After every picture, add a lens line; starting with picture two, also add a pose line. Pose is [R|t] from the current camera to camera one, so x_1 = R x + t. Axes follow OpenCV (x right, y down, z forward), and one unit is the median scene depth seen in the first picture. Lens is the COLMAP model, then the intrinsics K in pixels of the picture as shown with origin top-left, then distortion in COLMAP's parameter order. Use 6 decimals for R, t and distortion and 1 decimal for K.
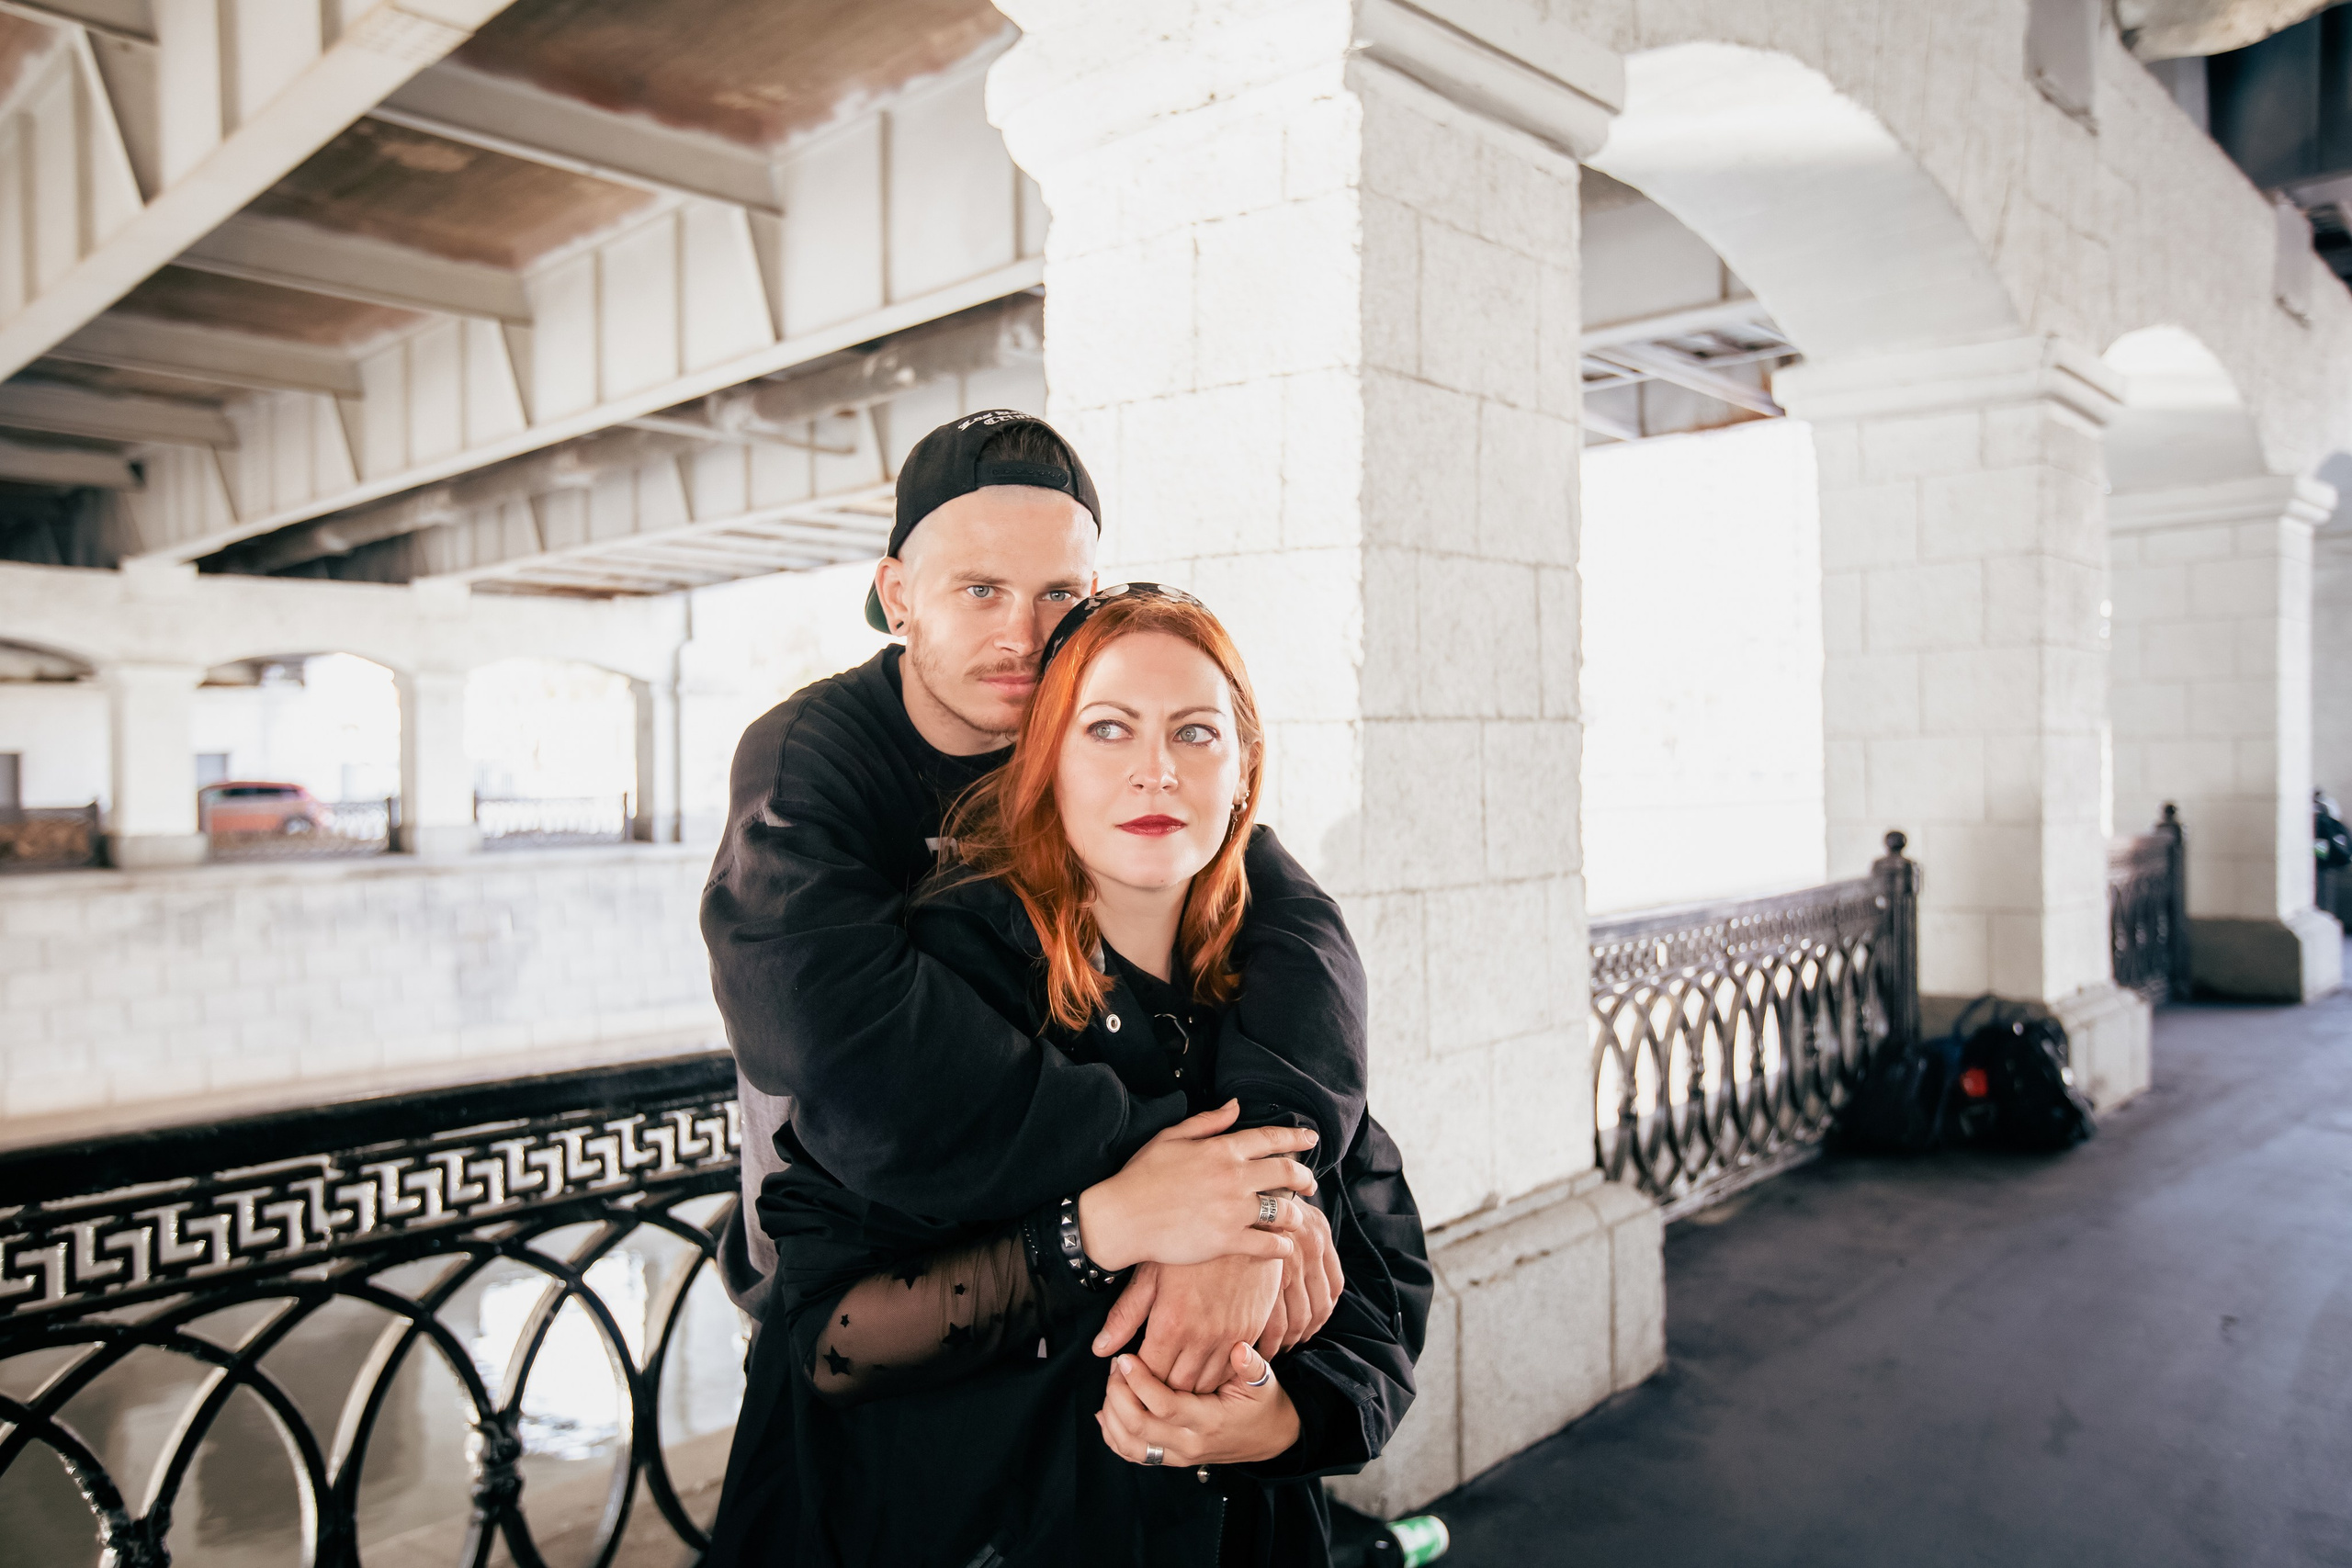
lens RADIAL K [[2032.6, 0, 1240.2], [0, 2032.6, 781.1], [0, 0, 1]] dist [-0.014962, -0.016955]
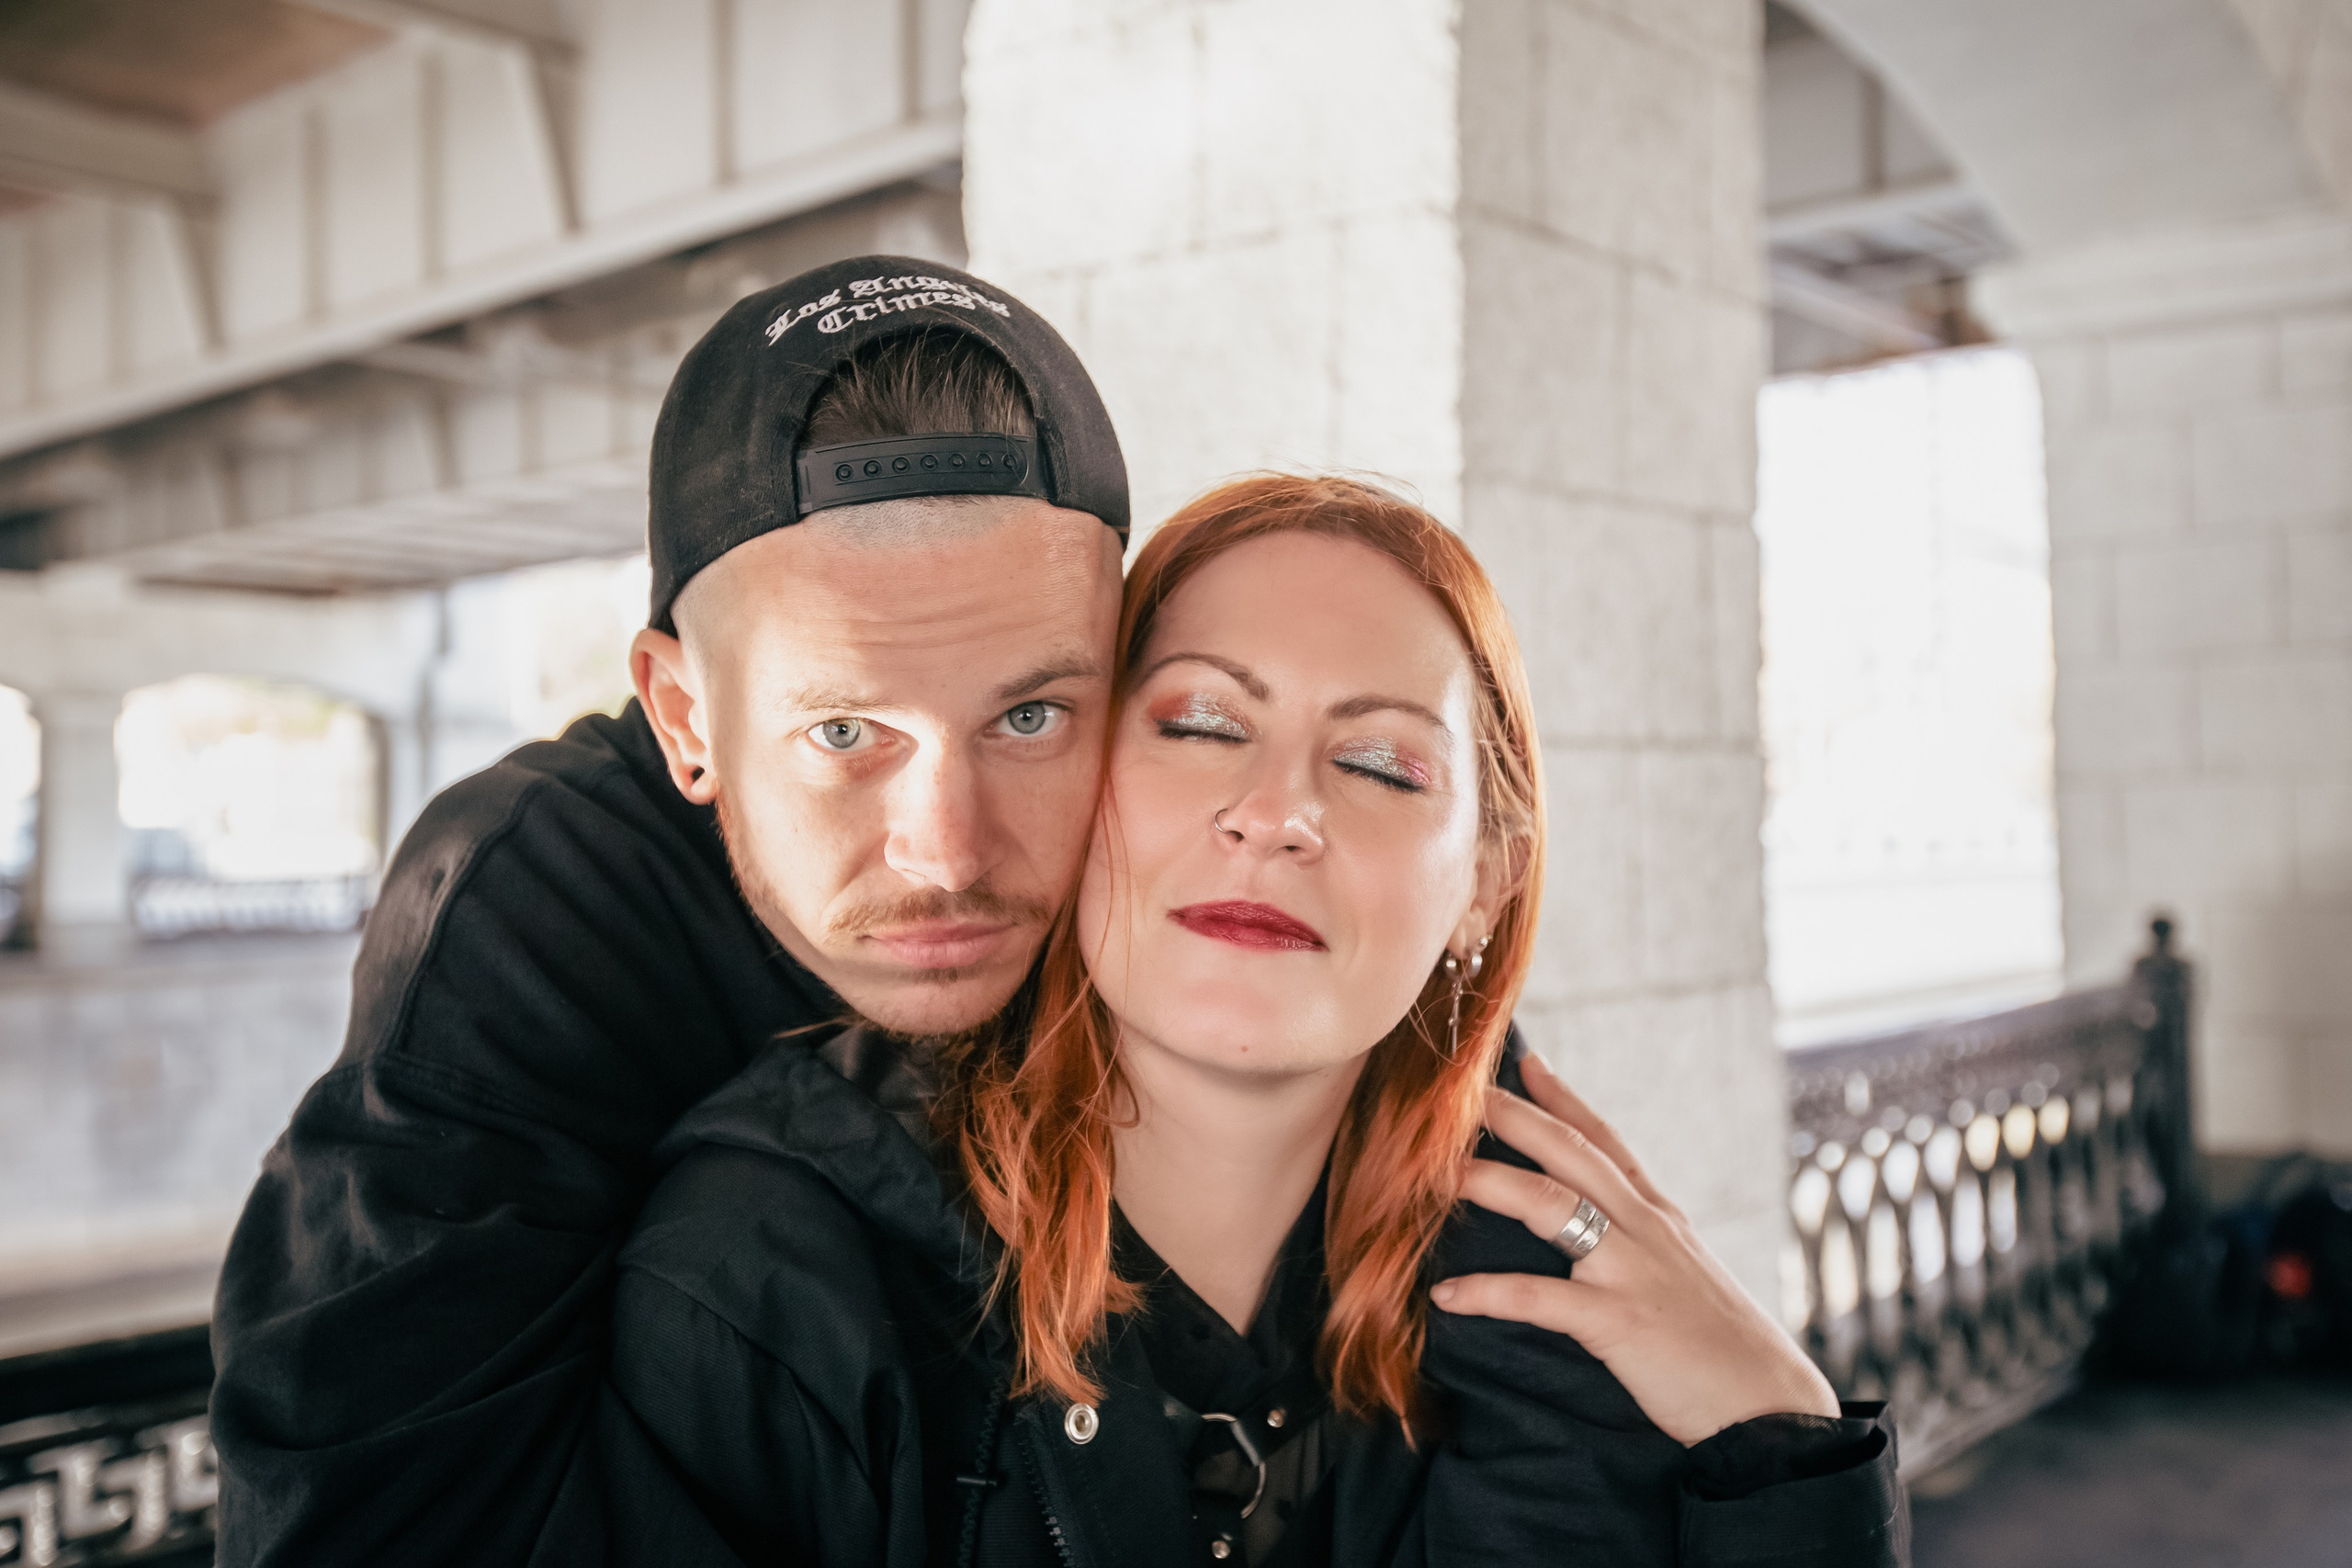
lens RADIAL K [[2476.2, 0, 1257.6], [0, 2476.2, 733.4], [0, 0, 1]] dist [0.017889, 0.032492]
pose [[0.999139, -0.001015, 0.041474, -0.035986], [0.003128, 0.998698, -0.050911, 0.006524], [-0.041368, 0.050997, 0.997842, 0.196378]]
